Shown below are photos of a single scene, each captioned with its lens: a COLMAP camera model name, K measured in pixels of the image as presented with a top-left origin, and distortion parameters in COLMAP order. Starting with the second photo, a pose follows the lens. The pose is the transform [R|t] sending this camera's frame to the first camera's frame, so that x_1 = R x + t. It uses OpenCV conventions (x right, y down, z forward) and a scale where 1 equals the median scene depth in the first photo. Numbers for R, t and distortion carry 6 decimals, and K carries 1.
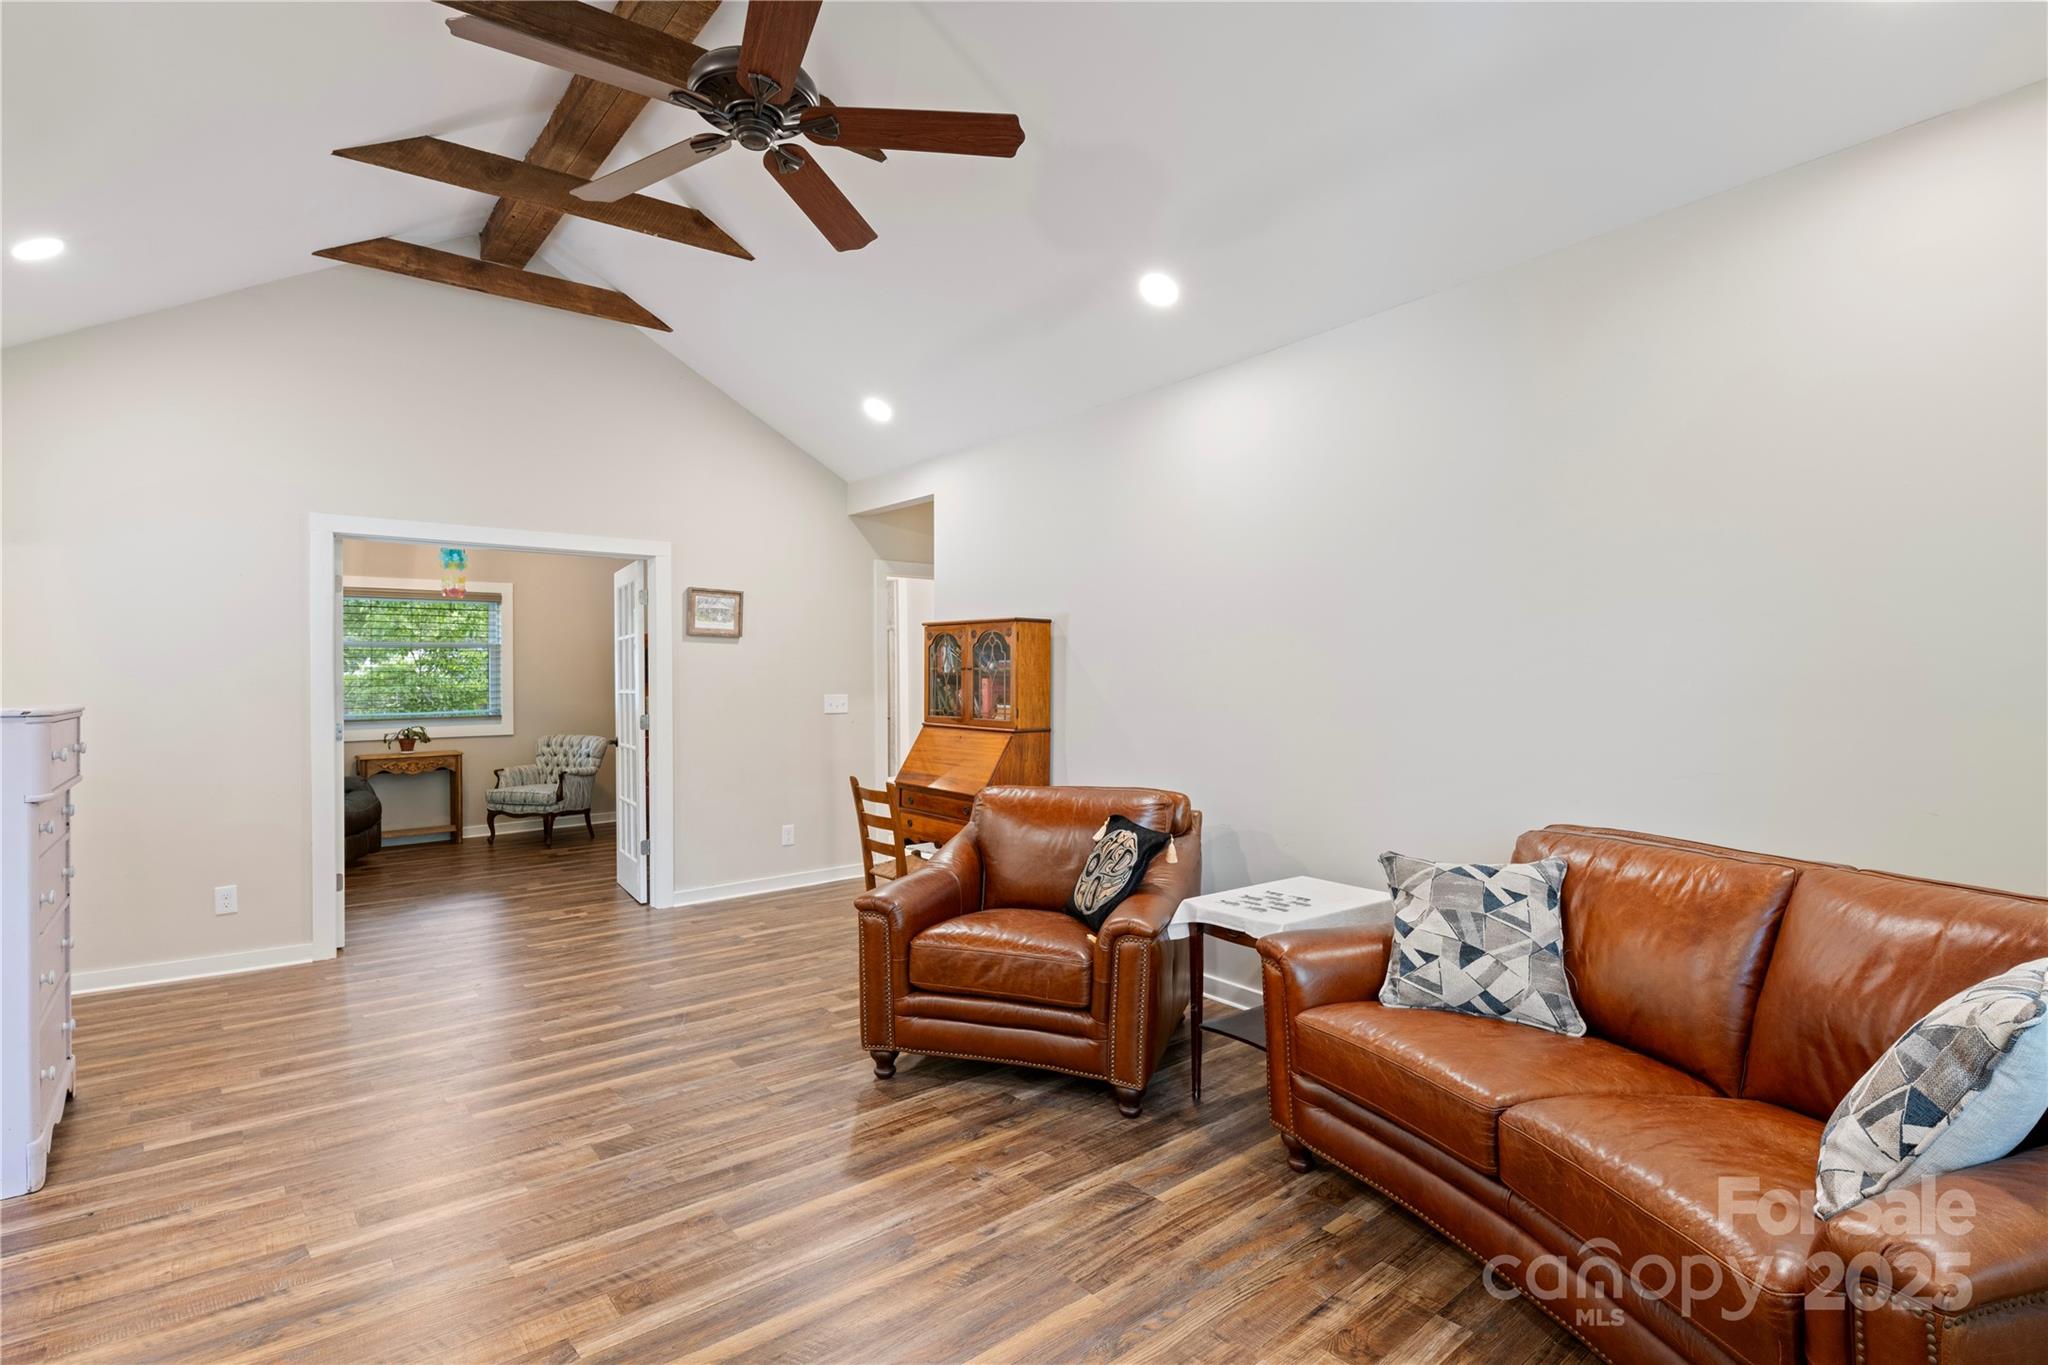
lens RADIAL K [[965.7, 0, 1032.2], [0, 965.7, 685.9], [0, 0, 1]] dist [-0.001285, -0.009881]
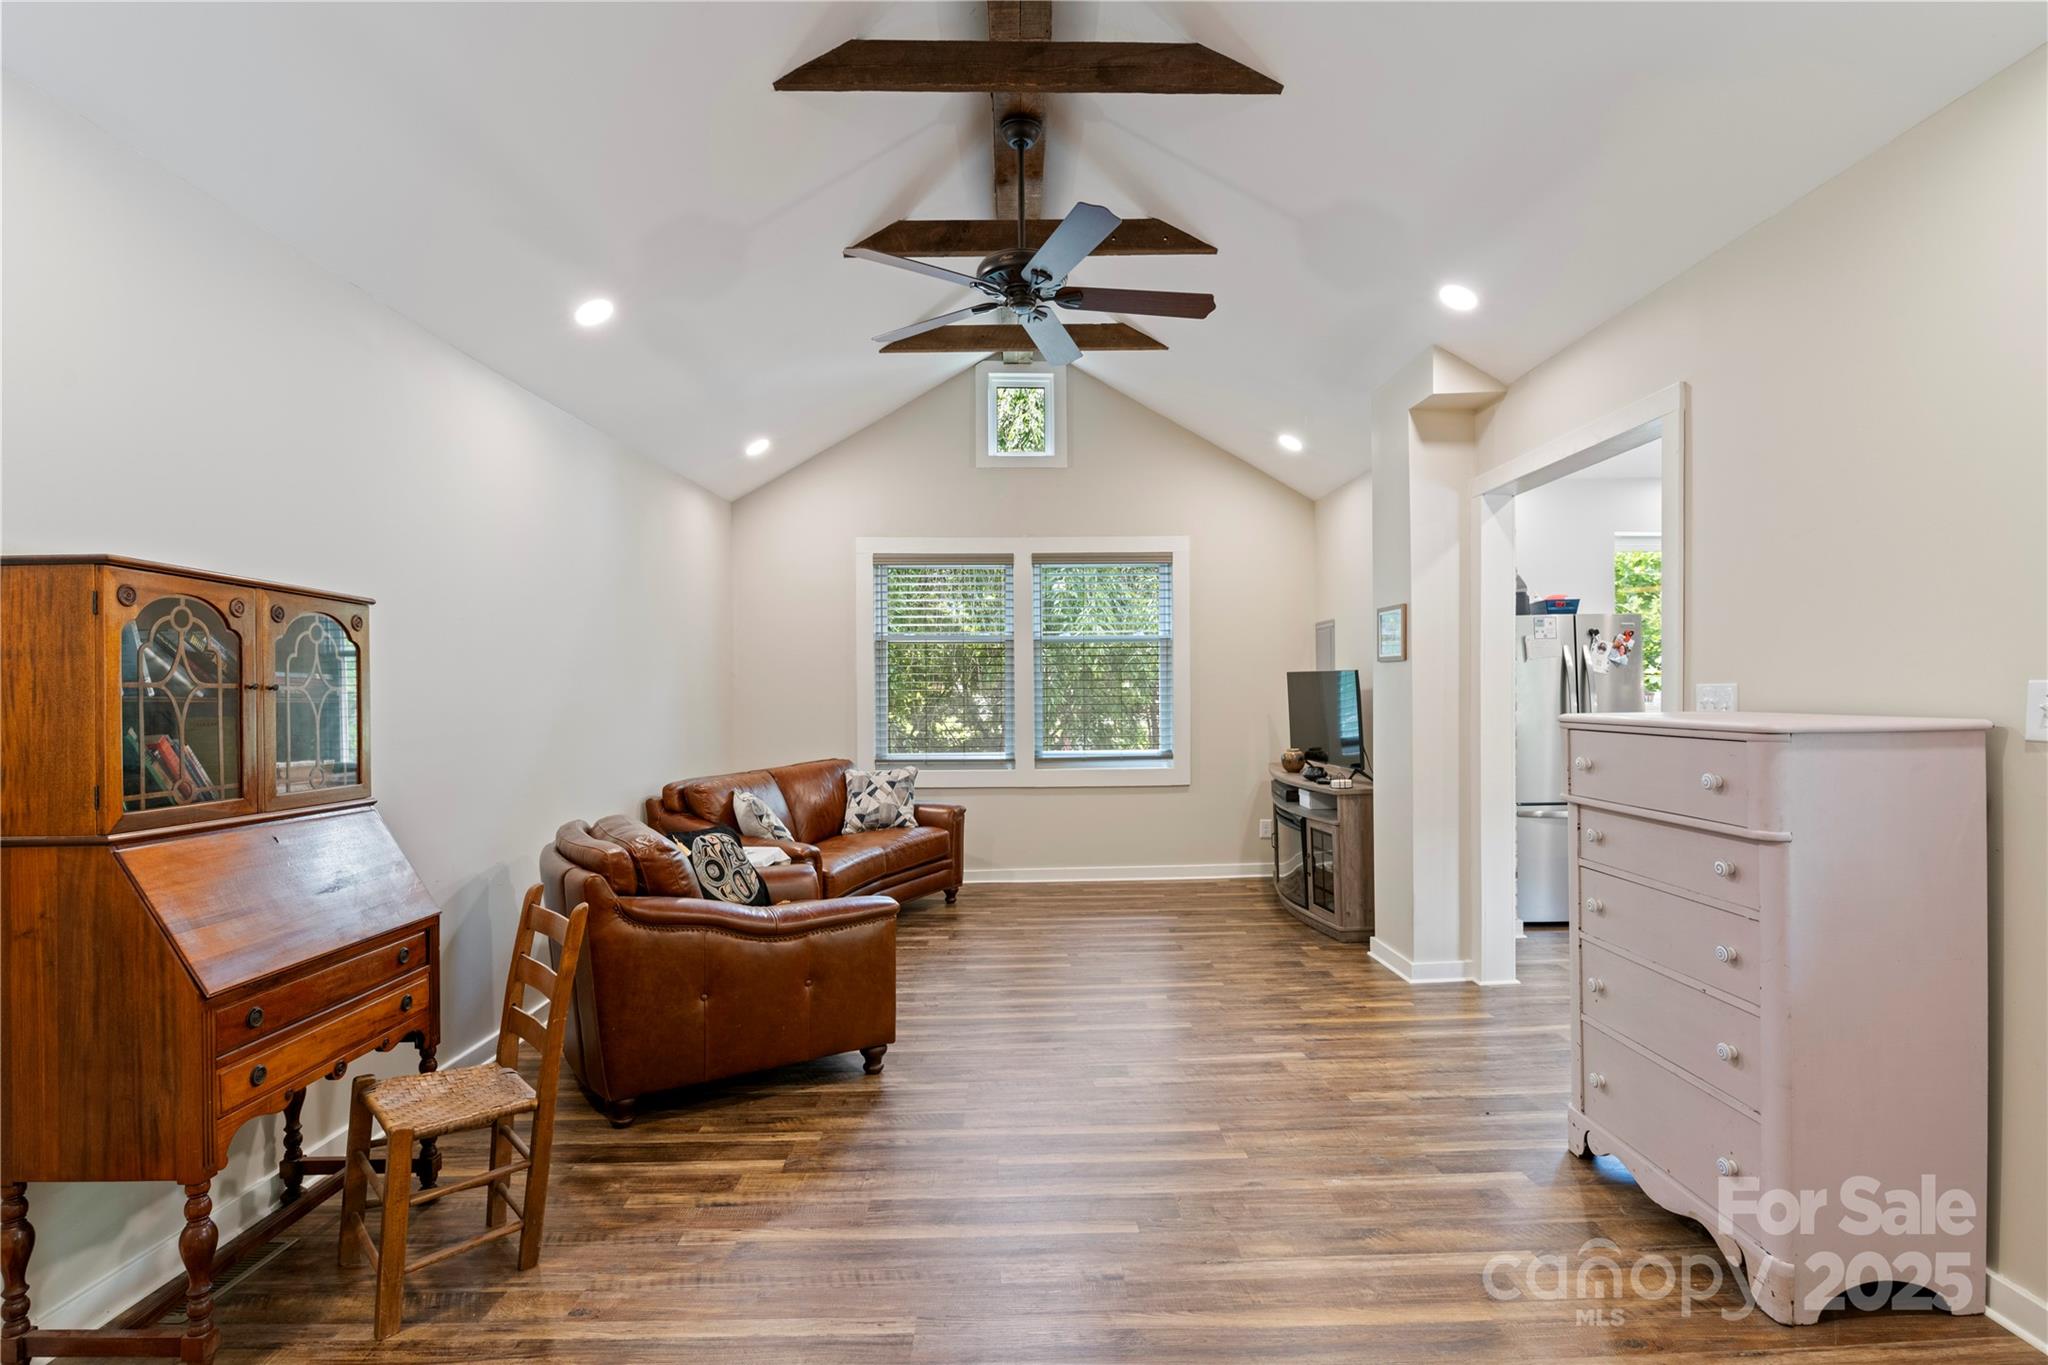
lens RADIAL K [[965.7, 0, 1032.2], [0, 965.7, 685.9], [0, 0, 1]] dist [-0.001285, -0.009881]
pose [[-0.779974, 0.018876, 0.625527, -1.156273], [0.020829, 0.999774, -0.004197, -0.016343], [-0.625465, 0.009755, -0.780191, 2.060982]]
